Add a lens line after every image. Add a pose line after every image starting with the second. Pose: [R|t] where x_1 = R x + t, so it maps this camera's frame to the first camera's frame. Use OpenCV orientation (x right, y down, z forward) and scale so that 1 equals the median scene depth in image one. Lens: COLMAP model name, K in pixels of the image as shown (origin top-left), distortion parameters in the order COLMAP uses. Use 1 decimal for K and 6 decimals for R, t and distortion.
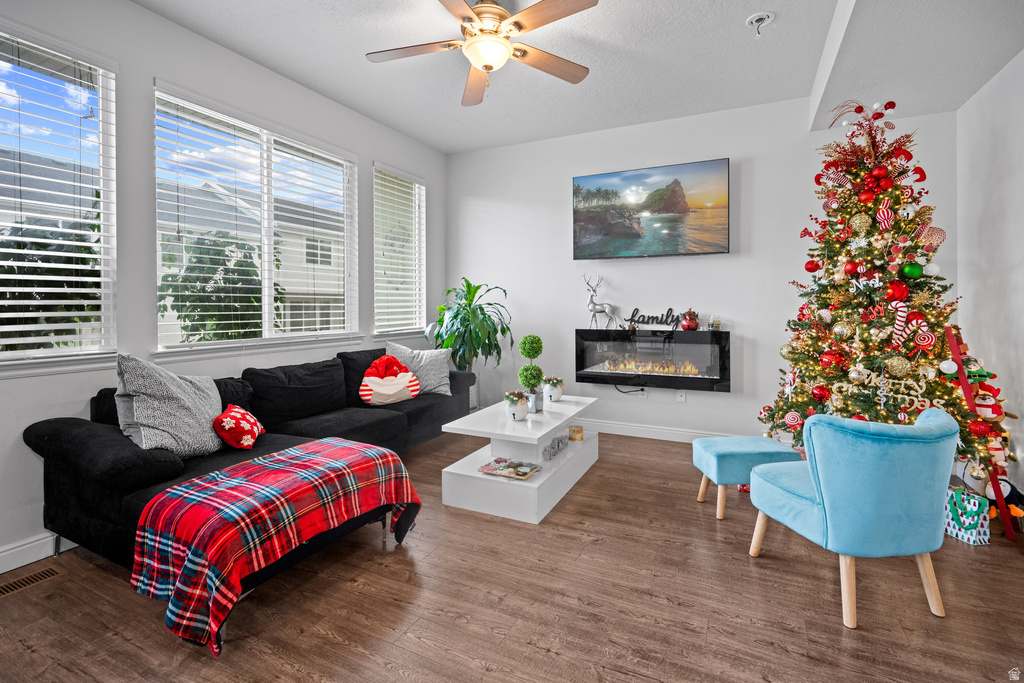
lens RADIAL K [[470.1, 0, 508.0], [0, 470.1, 308.5], [0, 0, 1]] dist [-0.004910, 0.000479]
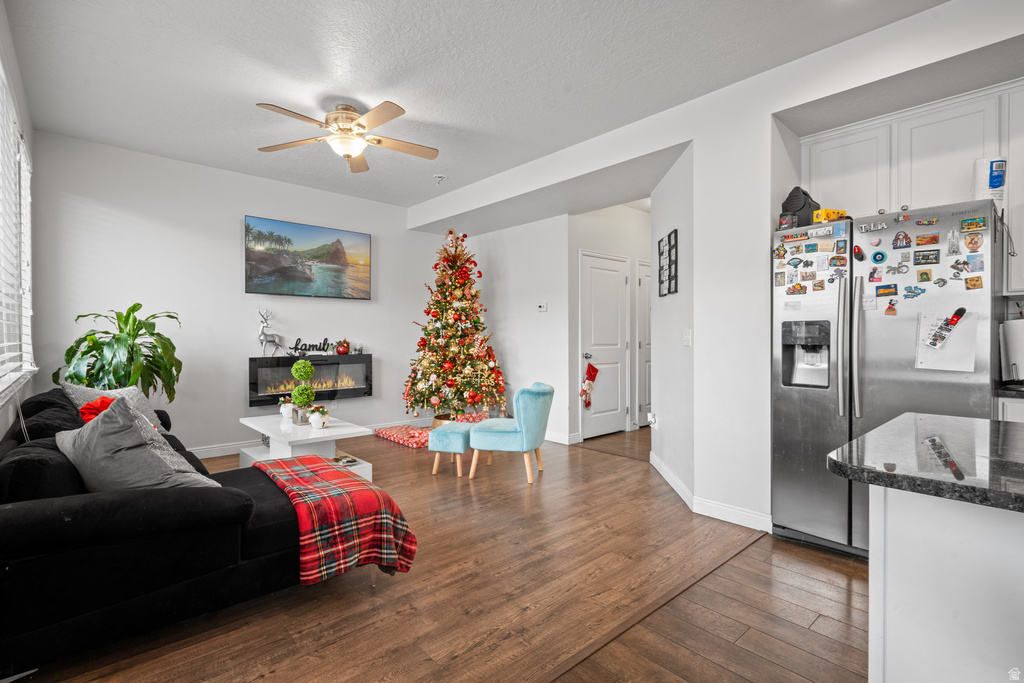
lens RADIAL K [[498.8, 0, 507.8], [0, 498.8, 336.2], [0, 0, 1]] dist [0.002183, 0.001115]
pose [[0.361614, 0.000872, 0.932328, -1.020444], [0.002552, 0.999995, -0.001925, -0.002821], [-0.932325, 0.003075, 0.361610, 0.061907]]
